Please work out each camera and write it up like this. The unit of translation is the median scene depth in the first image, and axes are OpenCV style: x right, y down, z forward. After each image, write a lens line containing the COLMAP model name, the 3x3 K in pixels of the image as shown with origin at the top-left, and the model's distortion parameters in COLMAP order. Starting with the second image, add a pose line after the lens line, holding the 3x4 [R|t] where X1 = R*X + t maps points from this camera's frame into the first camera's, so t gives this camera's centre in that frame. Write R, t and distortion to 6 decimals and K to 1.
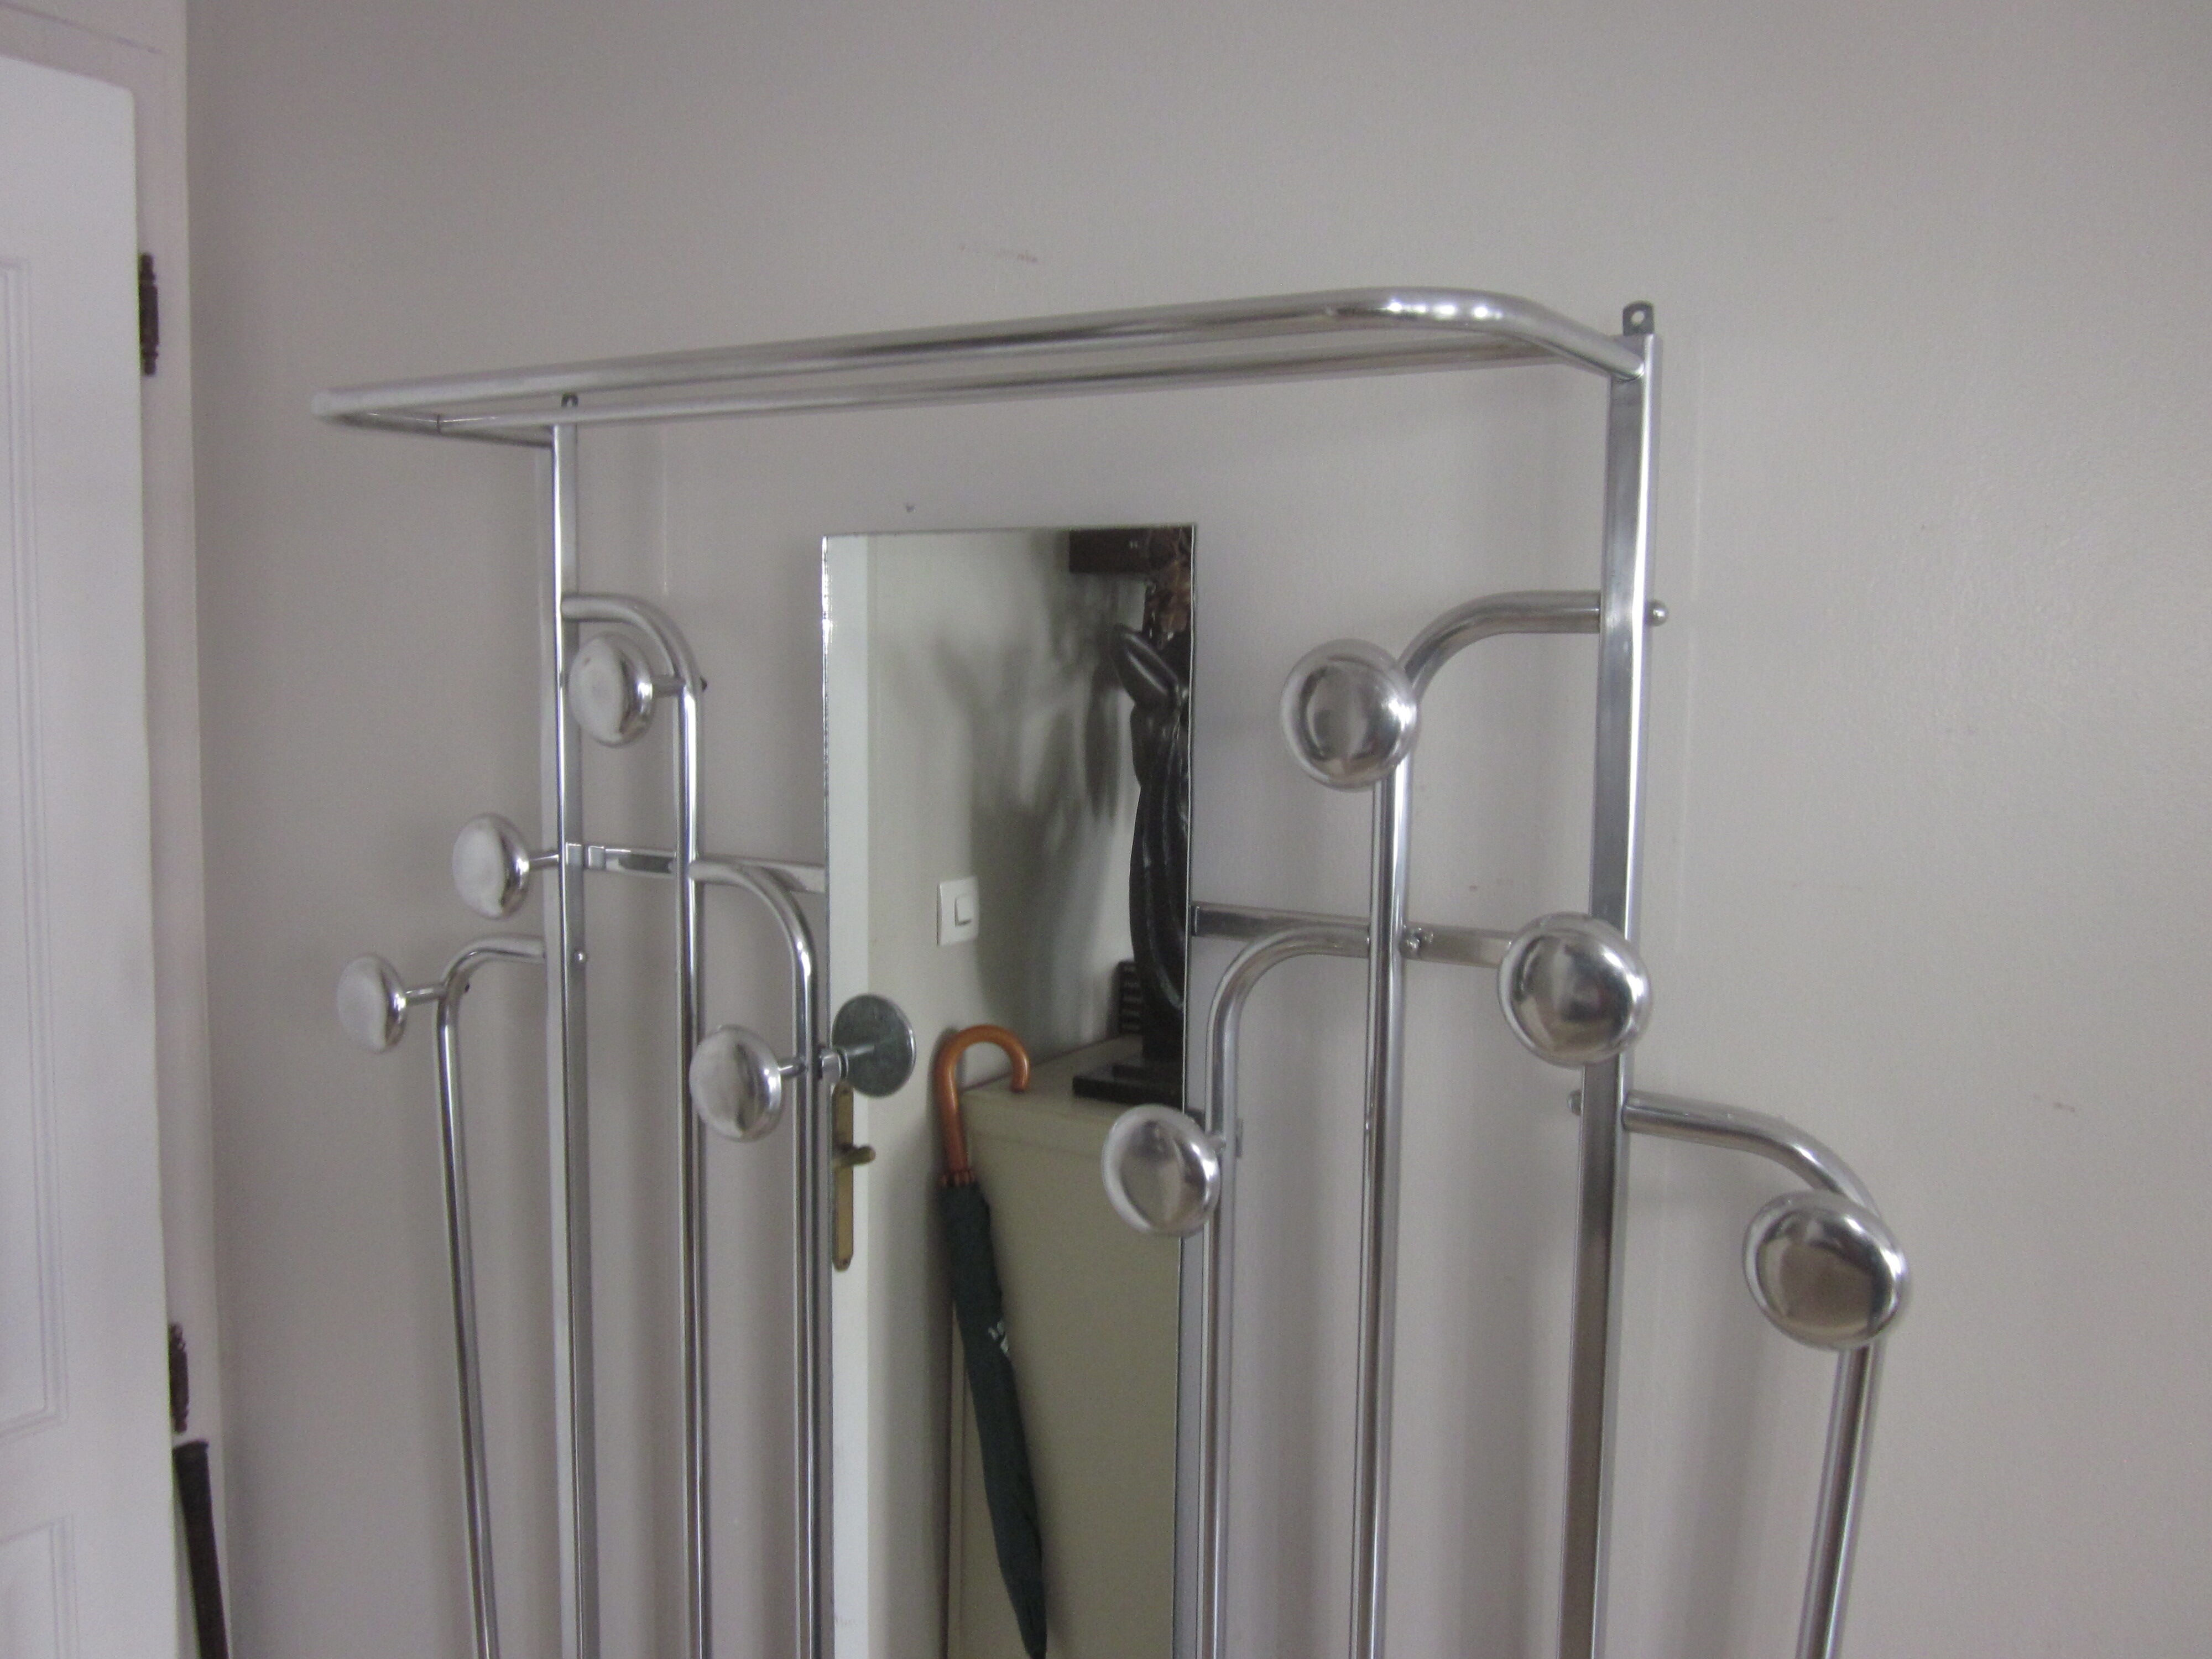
lens RADIAL K [[1793.5, 0, 1117.3], [0, 1793.5, 845.5], [0, 0, 1]] dist [-0.046407, 0.009508]
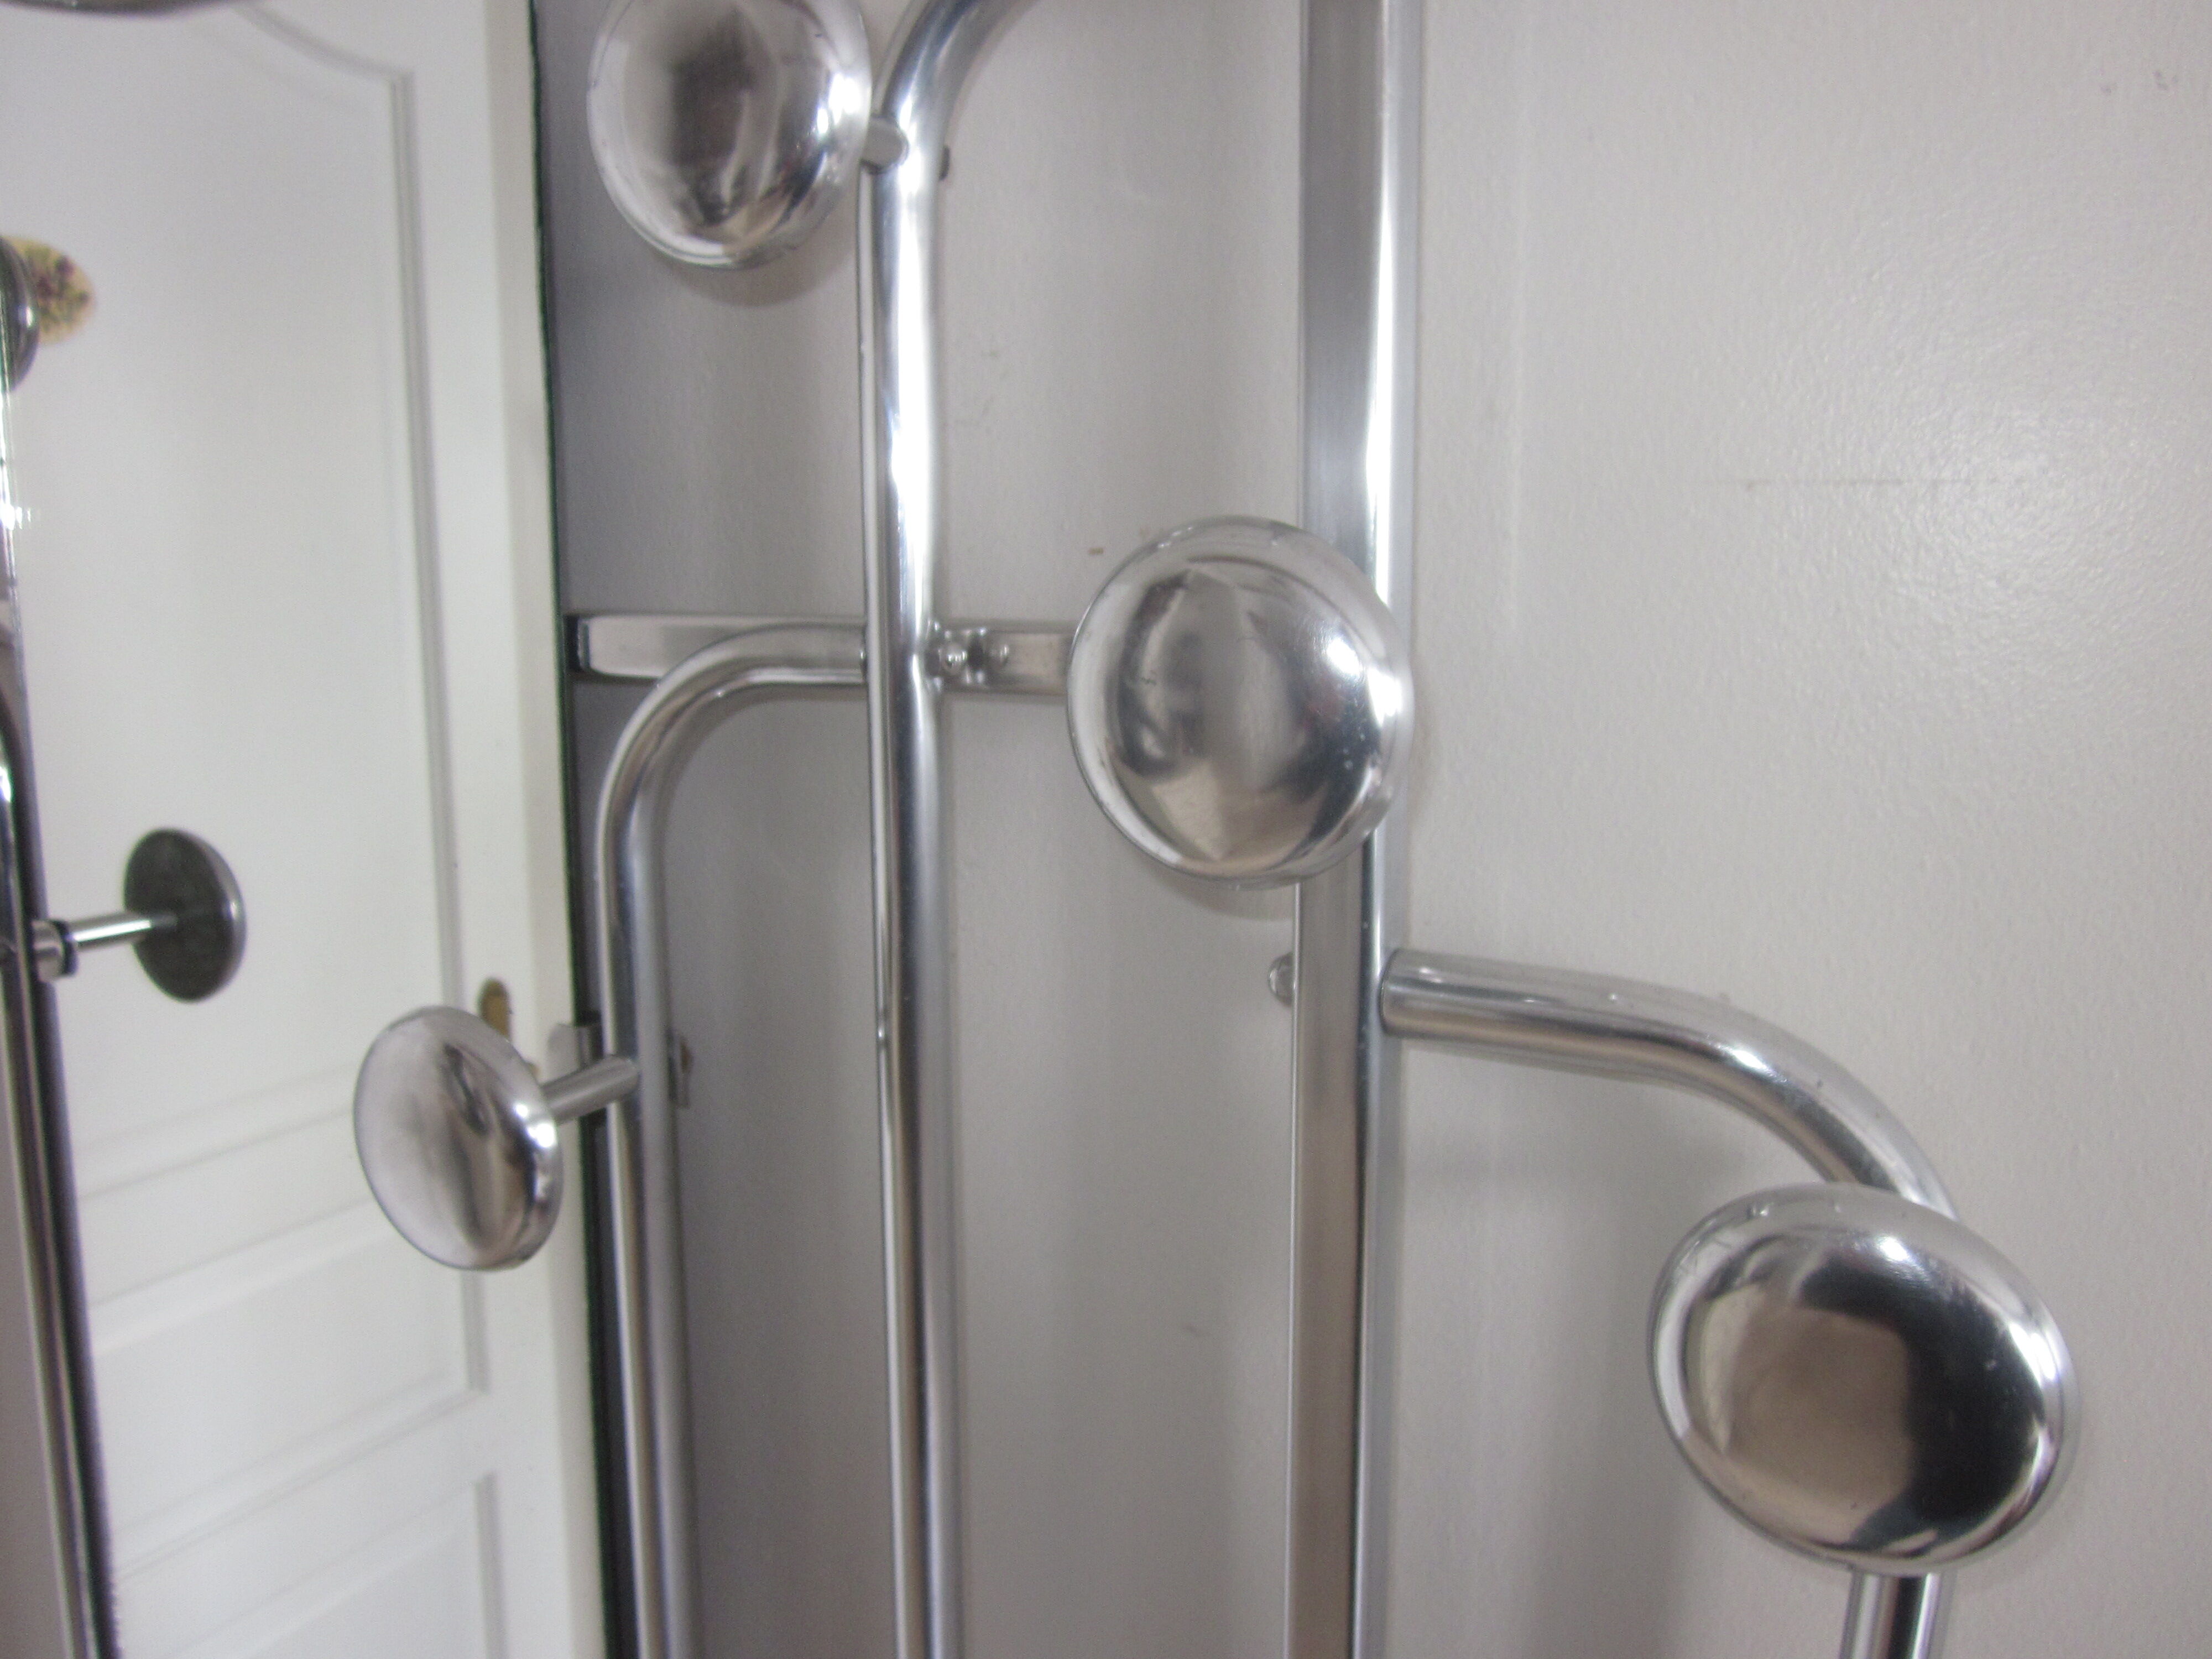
lens RADIAL K [[1793.5, 0, 1109.8], [0, 1793.5, 823.1], [0, 0, 1]] dist [-0.046407, 0.009508]
pose [[0.997855, -0.023962, 0.060914, 0.165909], [0.020915, 0.998521, 0.050181, 0.071601], [-0.062026, -0.048800, 0.996881, 0.489596]]
